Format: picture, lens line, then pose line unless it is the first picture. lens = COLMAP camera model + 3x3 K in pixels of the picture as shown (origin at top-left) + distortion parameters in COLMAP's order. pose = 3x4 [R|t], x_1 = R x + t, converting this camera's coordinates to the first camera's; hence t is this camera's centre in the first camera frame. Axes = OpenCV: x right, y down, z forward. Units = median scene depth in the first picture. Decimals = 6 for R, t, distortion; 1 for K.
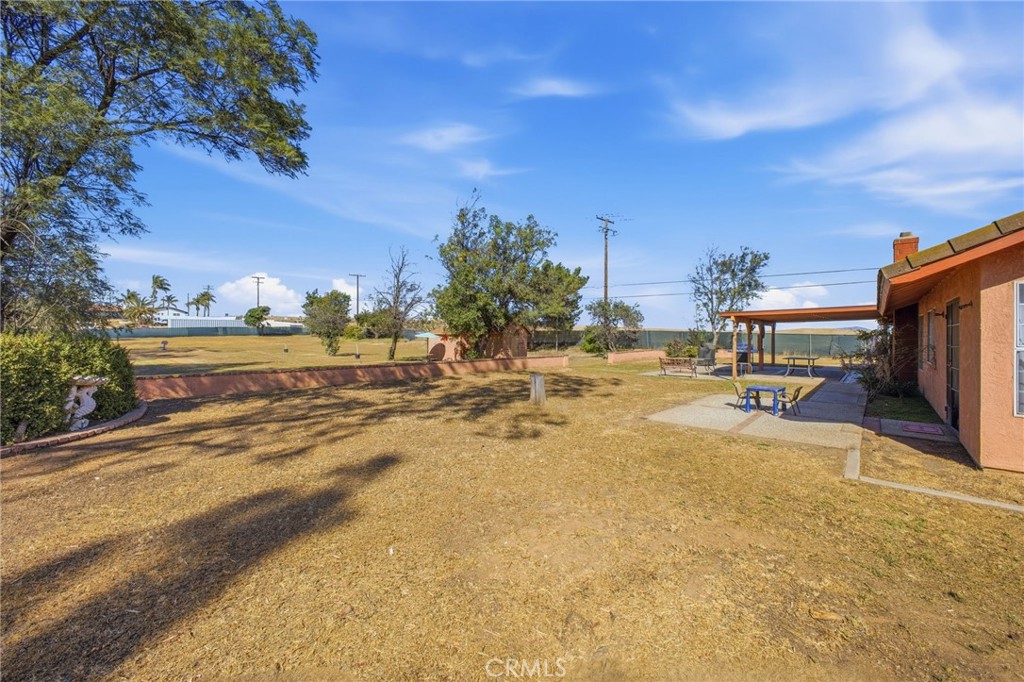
lens RADIAL K [[413.1, 0, 513.7], [0, 413.1, 330.6], [0, 0, 1]] dist [0.010950, -0.003340]
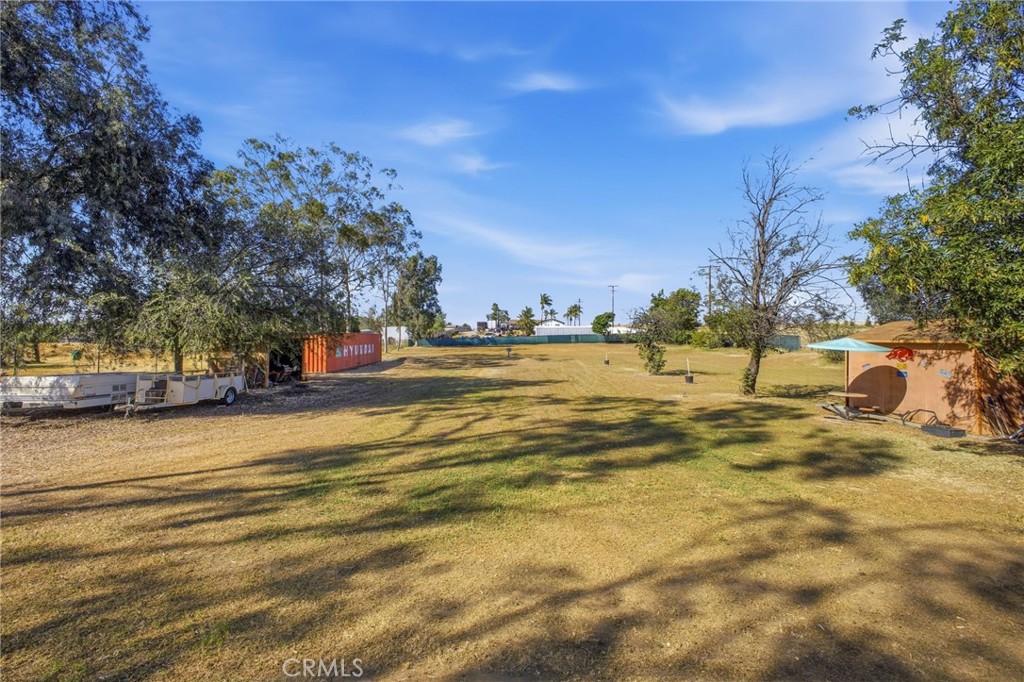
lens RADIAL K [[413.1, 0, 522.1], [0, 413.1, 336.0], [0, 0, 1]] dist [0.010950, -0.003340]
pose [[0.688757, -0.010864, -0.724911, -0.112297], [0.007425, 0.999941, -0.007932, 0.003534], [0.724954, 0.000081, 0.688797, 0.421797]]
